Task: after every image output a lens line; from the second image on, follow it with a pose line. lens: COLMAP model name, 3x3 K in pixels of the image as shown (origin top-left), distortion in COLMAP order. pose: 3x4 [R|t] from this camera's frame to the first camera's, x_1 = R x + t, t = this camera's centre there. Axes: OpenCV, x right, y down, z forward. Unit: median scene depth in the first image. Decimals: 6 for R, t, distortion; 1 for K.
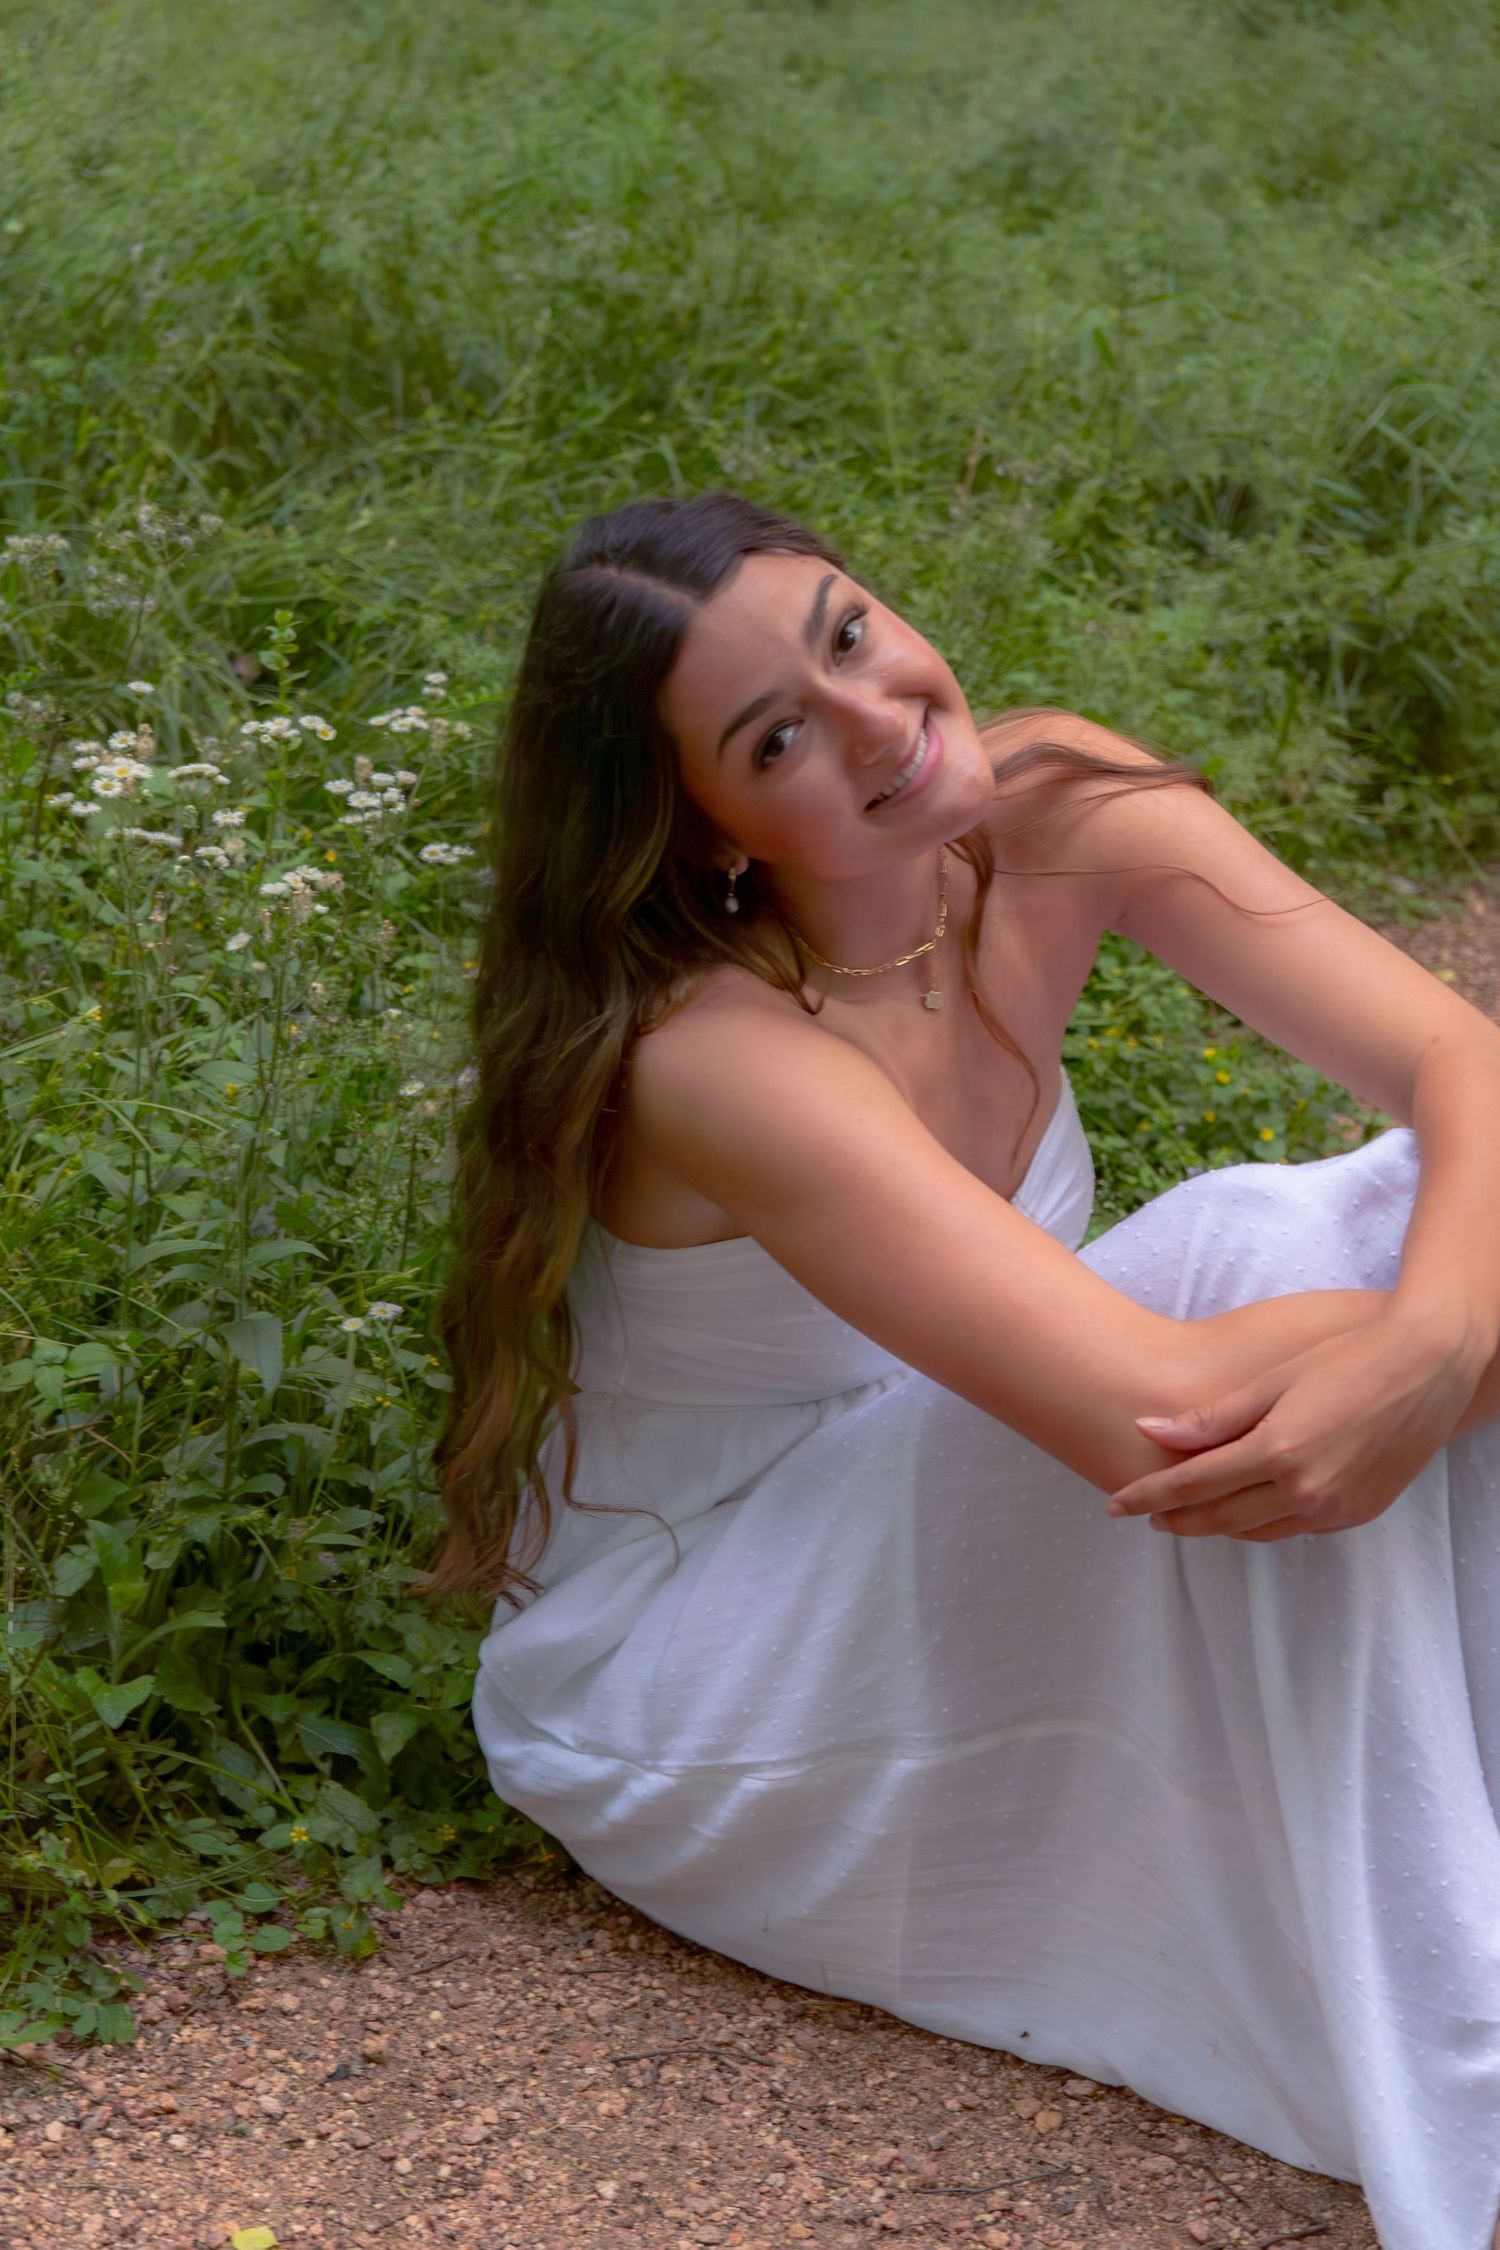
lens RADIAL K [[4902.6, 0, 744.8], [0, 4902.6, 1120.3], [0, 0, 1]] dist [0.137814, 0.000000]
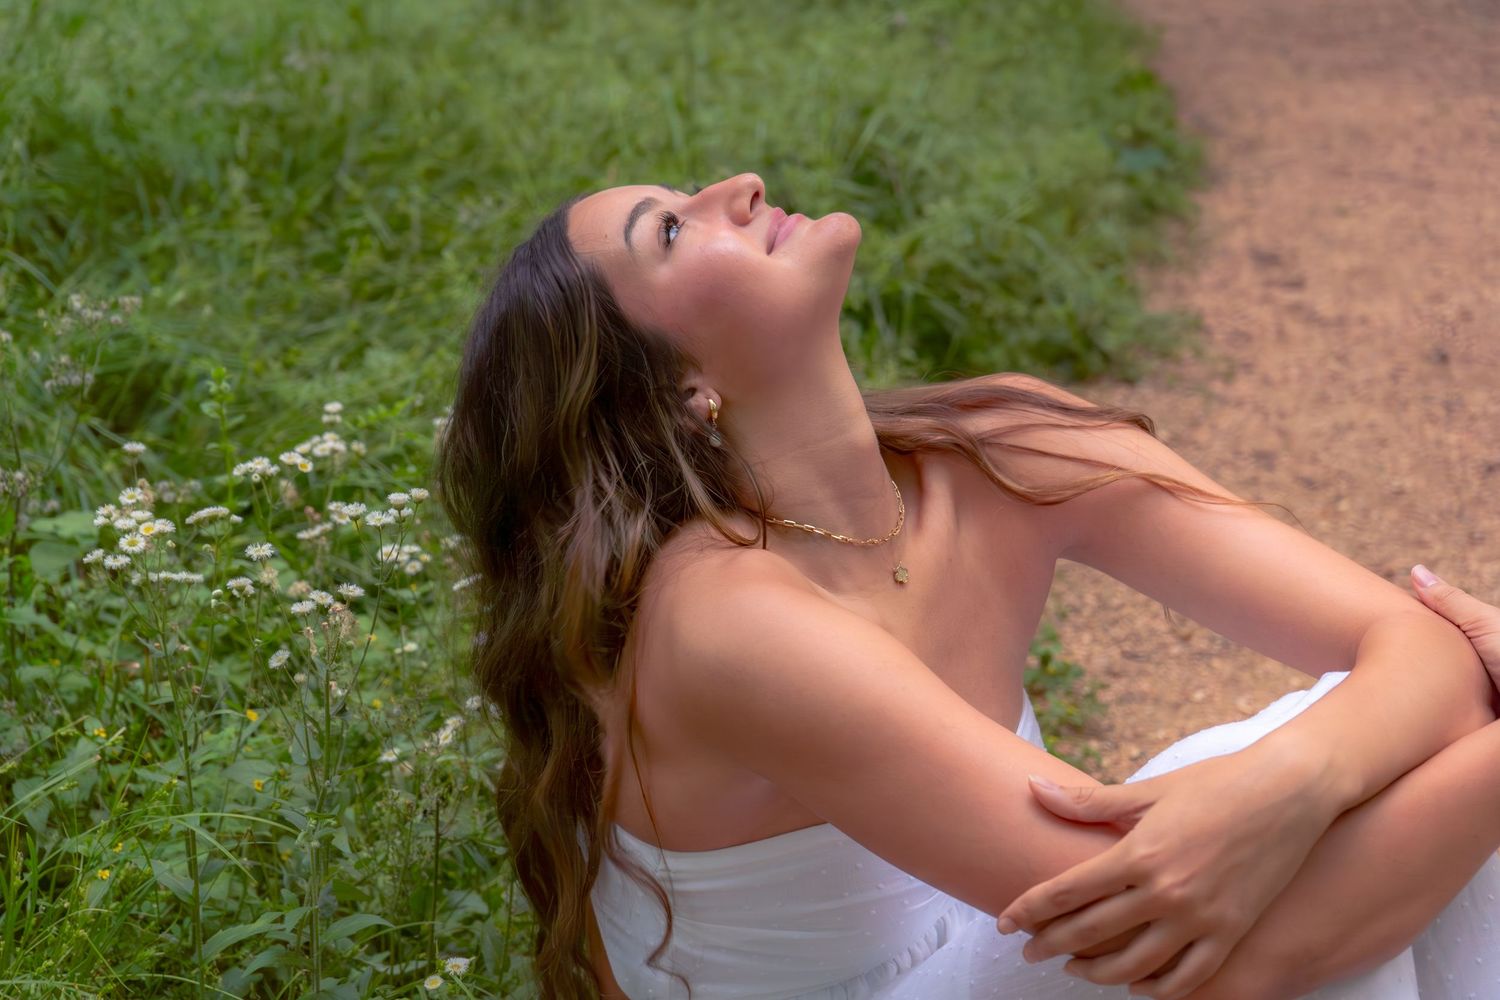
lens RADIAL K [[3200.5, 0, 735.8], [0, 3200.5, 514.1], [0, 0, 1]] dist [0.142330, 0.000000]
pose [[0.978667, -0.138122, 0.152096, -0.097897], [0.144417, 0.989028, -0.031096, -0.028209], [-0.146132, 0.052398, 0.987876, 0.233397]]
